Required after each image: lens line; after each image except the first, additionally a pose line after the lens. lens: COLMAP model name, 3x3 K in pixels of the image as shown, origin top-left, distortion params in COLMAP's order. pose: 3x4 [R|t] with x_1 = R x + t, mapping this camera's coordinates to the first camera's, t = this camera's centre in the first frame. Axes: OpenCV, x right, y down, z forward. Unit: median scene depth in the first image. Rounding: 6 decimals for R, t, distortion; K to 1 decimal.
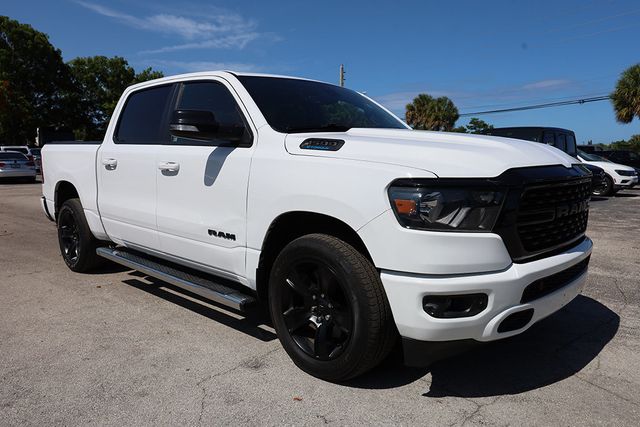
lens RADIAL K [[510.7, 0, 318.0], [0, 510.7, 209.9], [0, 0, 1]] dist [0.000985, 0.014774]
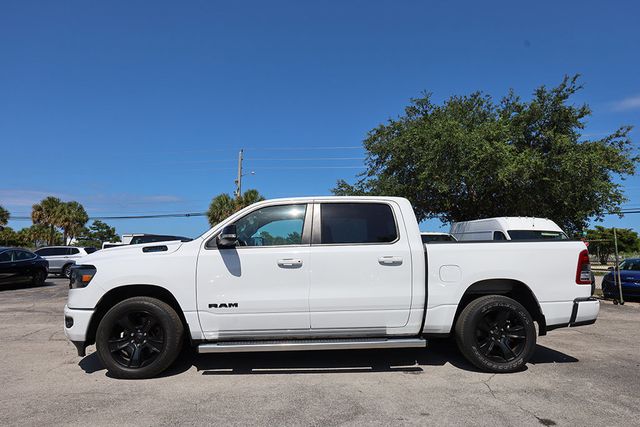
lens RADIAL K [[403.9, 0, 323.4], [0, 403.9, 213.2], [0, 0, 1]] dist [0.005106, -0.007317]
pose [[0.651414, 0.079155, 0.754582, -0.797530], [0.074835, 0.982991, -0.167717, 0.002269], [-0.755023, 0.165722, 0.634411, -0.030343]]
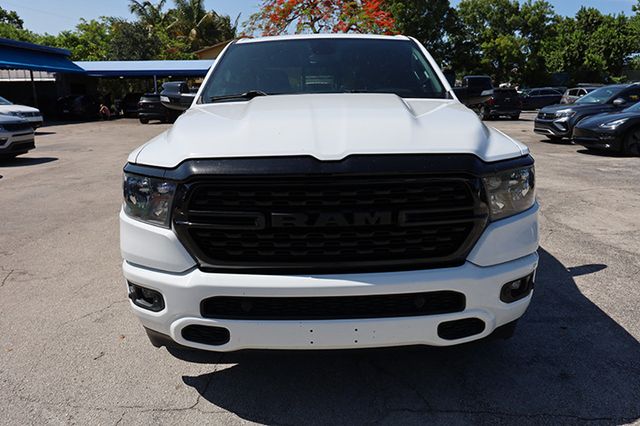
lens RADIAL K [[510.7, 0, 312.0], [0, 510.7, 192.6], [0, 0, 1]] dist [0.000985, 0.014774]
pose [[0.700295, 0.121020, -0.703520, 0.745750], [-0.057989, 0.991912, 0.112906, -0.088794], [0.711494, -0.038271, 0.701649, 0.353195]]
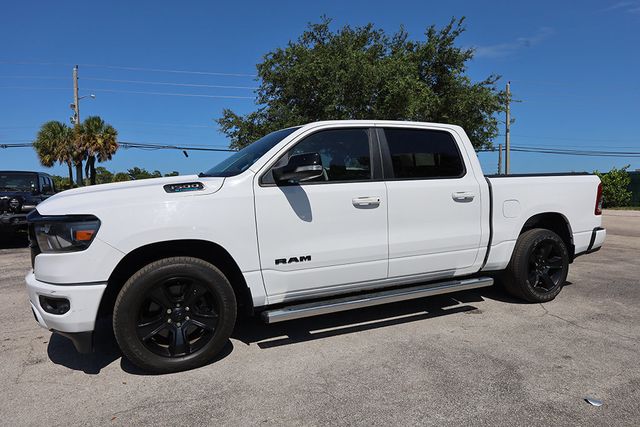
lens RADIAL K [[403.9, 0, 320.6], [0, 403.9, 218.8], [0, 0, 1]] dist [0.005106, -0.007317]
pose [[0.337431, -0.071100, 0.938661, -0.878061], [0.111168, 0.993176, 0.035266, -0.060140], [-0.934763, 0.092449, 0.343033, 0.535420]]
